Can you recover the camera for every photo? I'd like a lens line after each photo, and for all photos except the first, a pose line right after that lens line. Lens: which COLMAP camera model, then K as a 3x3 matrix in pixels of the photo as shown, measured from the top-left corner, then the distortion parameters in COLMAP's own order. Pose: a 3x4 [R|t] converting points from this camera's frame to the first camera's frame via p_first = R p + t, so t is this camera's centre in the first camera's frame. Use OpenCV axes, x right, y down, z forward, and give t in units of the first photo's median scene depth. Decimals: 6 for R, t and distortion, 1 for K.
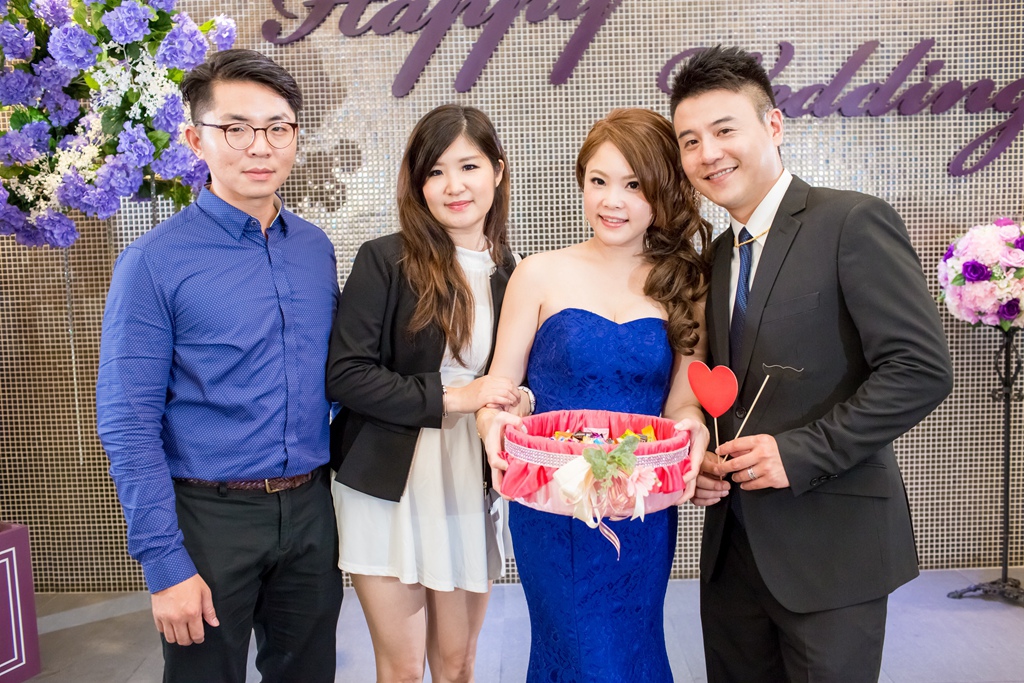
lens RADIAL K [[1008.1, 0, 505.9], [0, 1008.1, 338.6], [0, 0, 1]] dist [-0.041135, 0.000000]
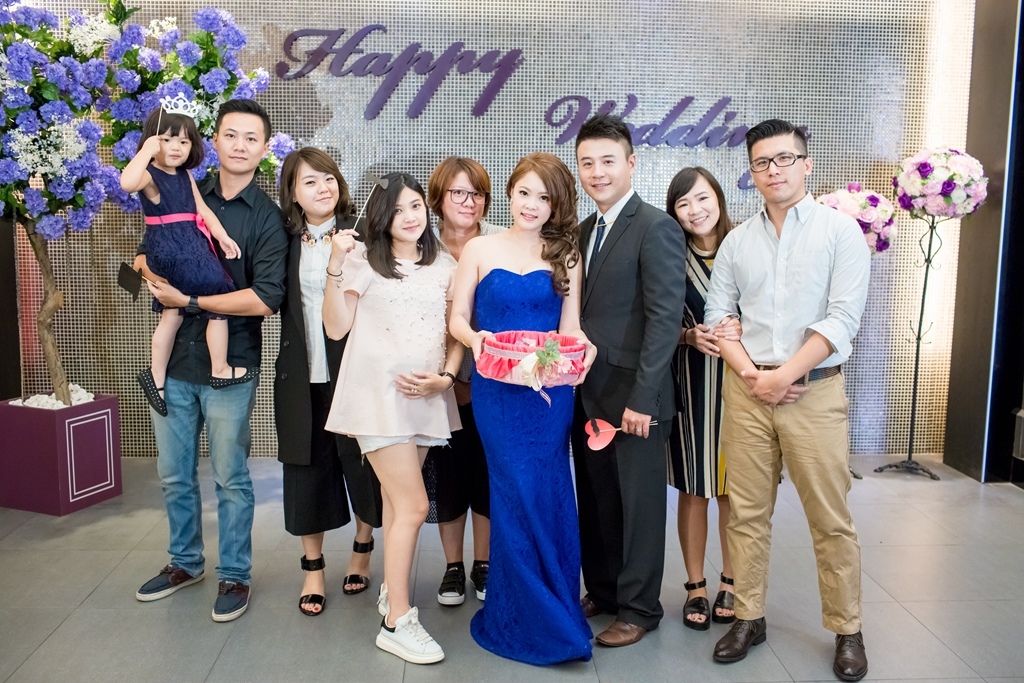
lens RADIAL K [[1008.1, 0, 502.7], [0, 1008.1, 334.1], [0, 0, 1]] dist [-0.041135, 0.000000]
pose [[0.997227, 0.033694, 0.066357, 0.001128], [-0.034847, 0.999260, 0.016293, 0.040898], [-0.065759, -0.018560, 0.997663, -0.477647]]
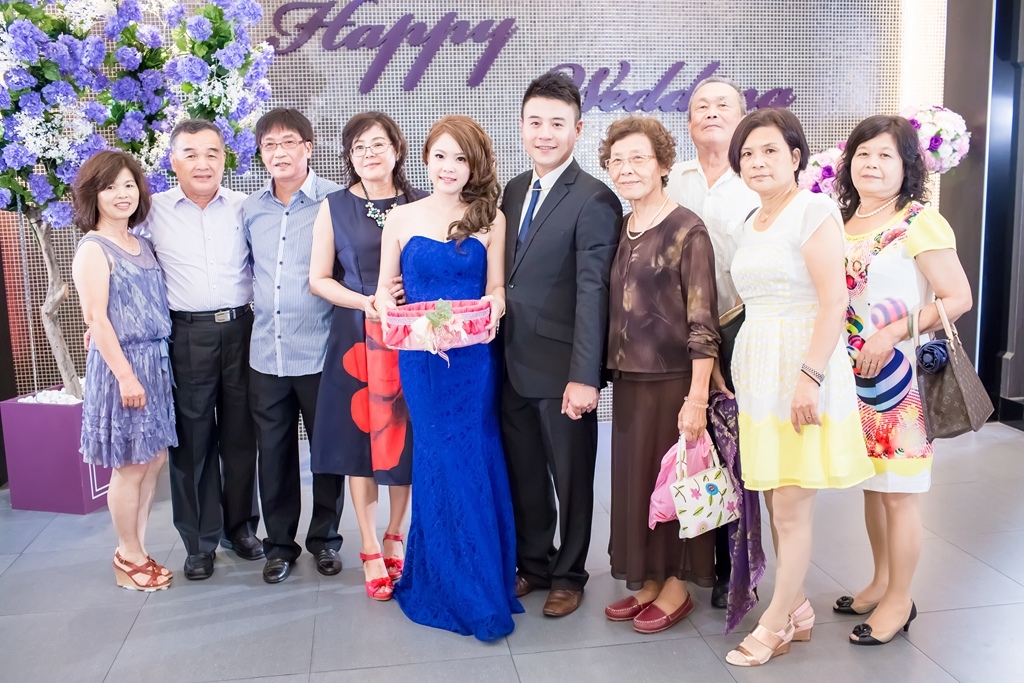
lens RADIAL K [[1008.1, 0, 506.5], [0, 1008.1, 332.2], [0, 0, 1]] dist [-0.041135, 0.000000]
pose [[0.986244, -0.018897, 0.164211, -0.148081], [0.012904, 0.999214, 0.037488, 0.049849], [-0.164791, -0.034853, 0.985713, -0.462882]]
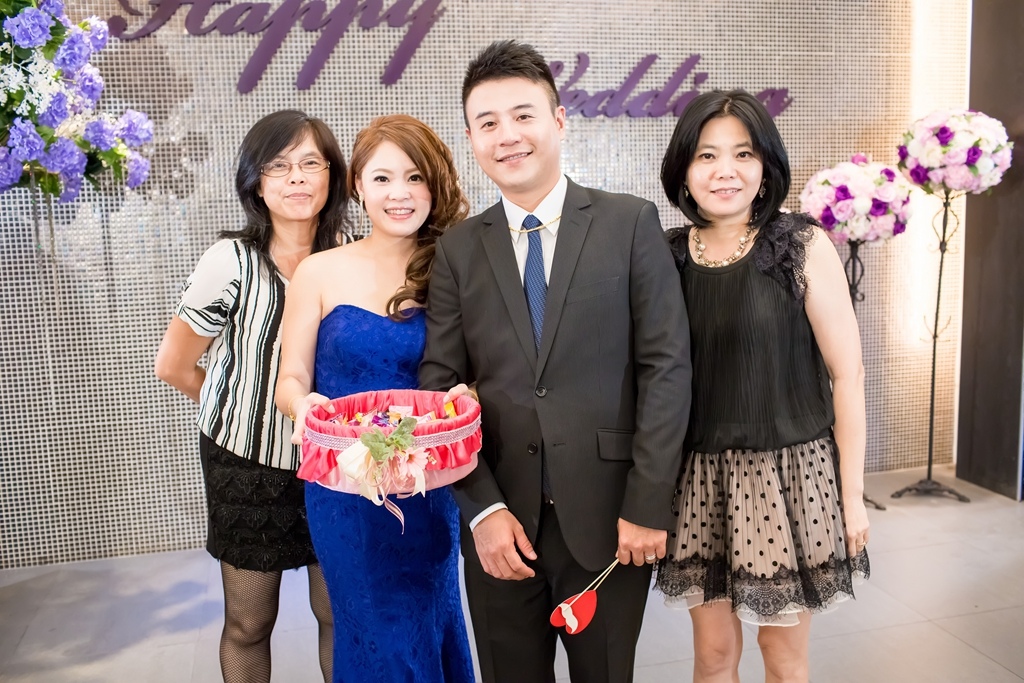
lens RADIAL K [[1008.1, 0, 512.7], [0, 1008.1, 336.7], [0, 0, 1]] dist [-0.041135, 0.000000]
pose [[0.967410, -0.035000, 0.250784, -0.106281], [0.029564, 0.999240, 0.025410, 0.003805], [-0.251483, -0.017168, 0.967710, -0.124889]]
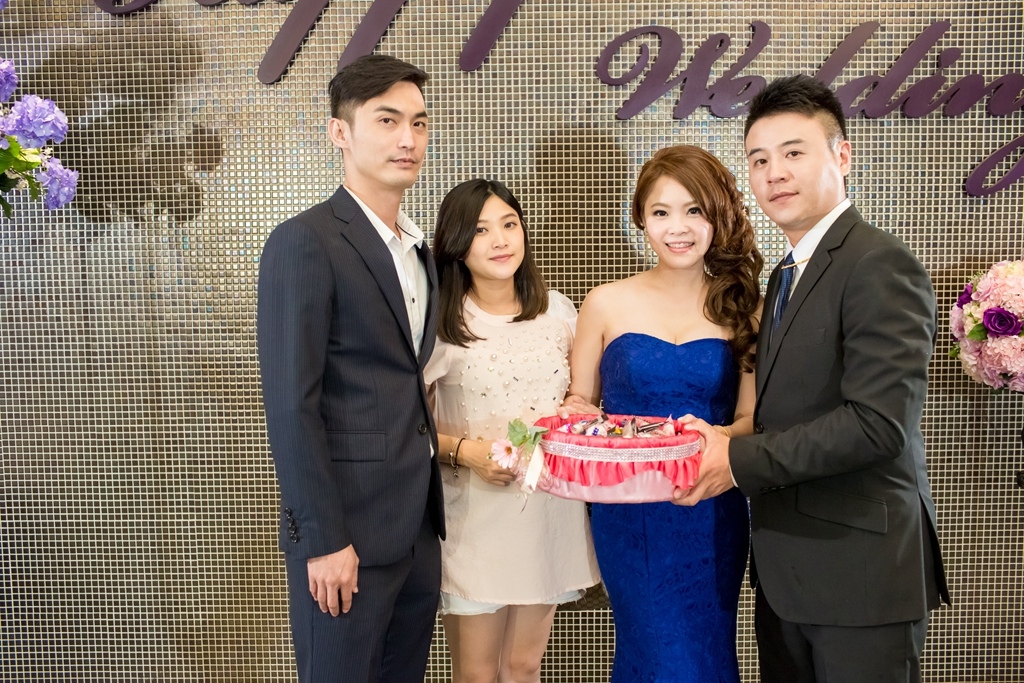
lens RADIAL K [[1008.1, 0, 502.9], [0, 1008.1, 334.1], [0, 0, 1]] dist [-0.041135, 0.000000]
pose [[0.999841, 0.017601, 0.002697, 0.079570], [-0.017574, 0.999800, -0.009562, -0.039958], [-0.002865, 0.009513, 0.999951, 0.215881]]
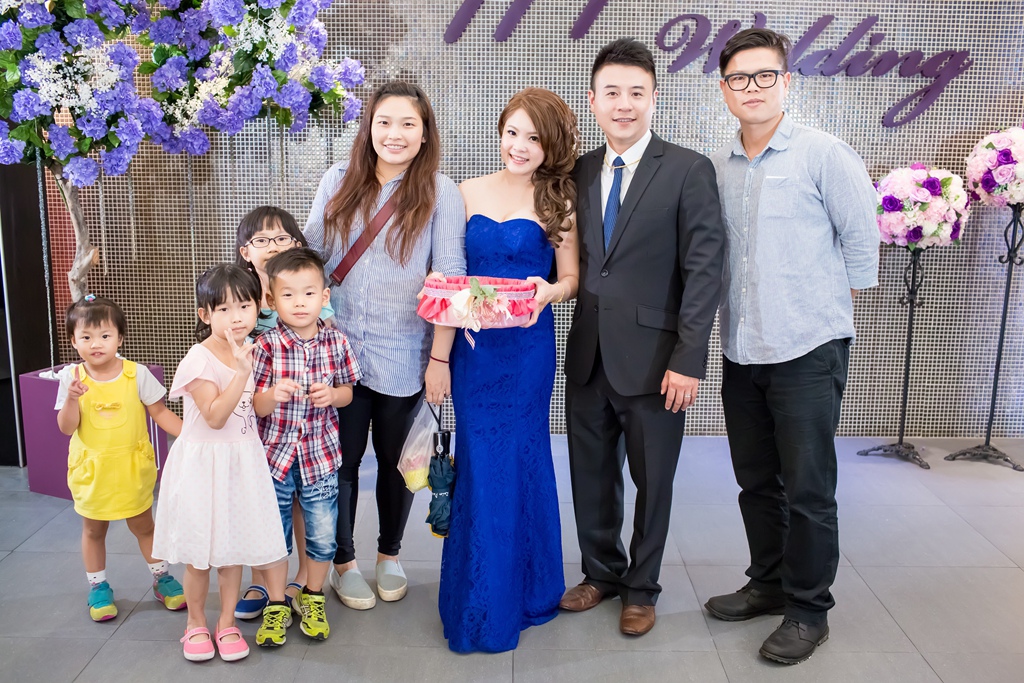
lens RADIAL K [[1008.1, 0, 505.1], [0, 1008.1, 339.6], [0, 0, 1]] dist [-0.041135, 0.000000]
pose [[0.999033, 0.041219, 0.015290, -0.041052], [-0.042409, 0.995218, 0.087998, 0.013820], [-0.011590, -0.088561, 0.996003, -0.277051]]
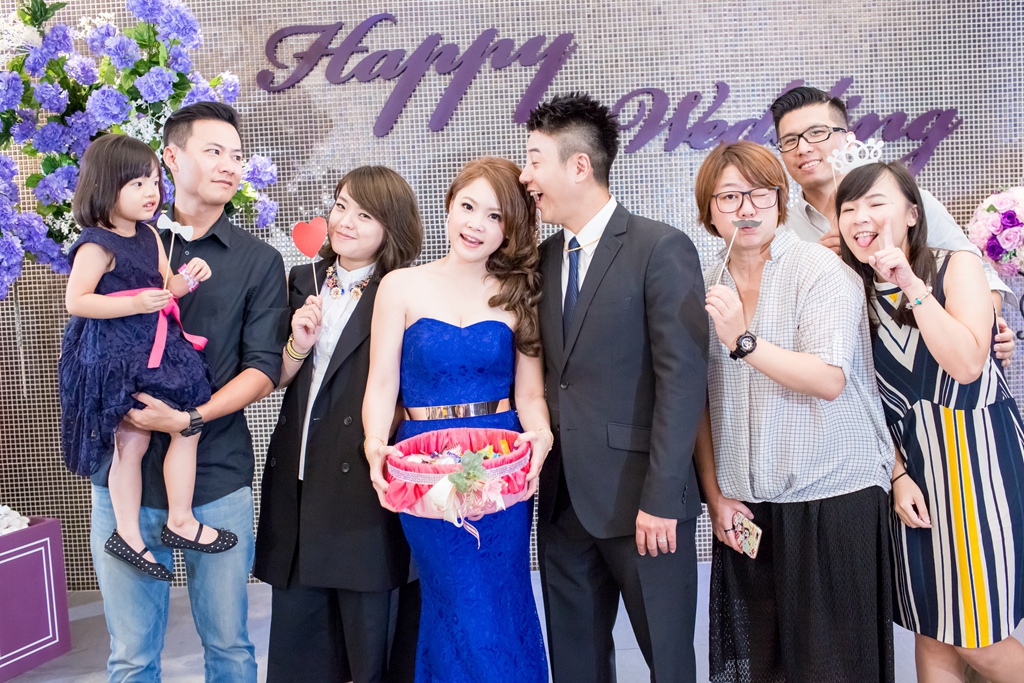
lens RADIAL K [[1052.3, 0, 497.7], [0, 1052.3, 331.9], [0, 0, 1]] dist [-0.043993, 0.000000]
pose [[0.999724, -0.019483, 0.013099, 0.005826], [0.019926, 0.999204, -0.034559, 0.021006], [-0.012416, 0.034810, 0.999317, -0.167208]]
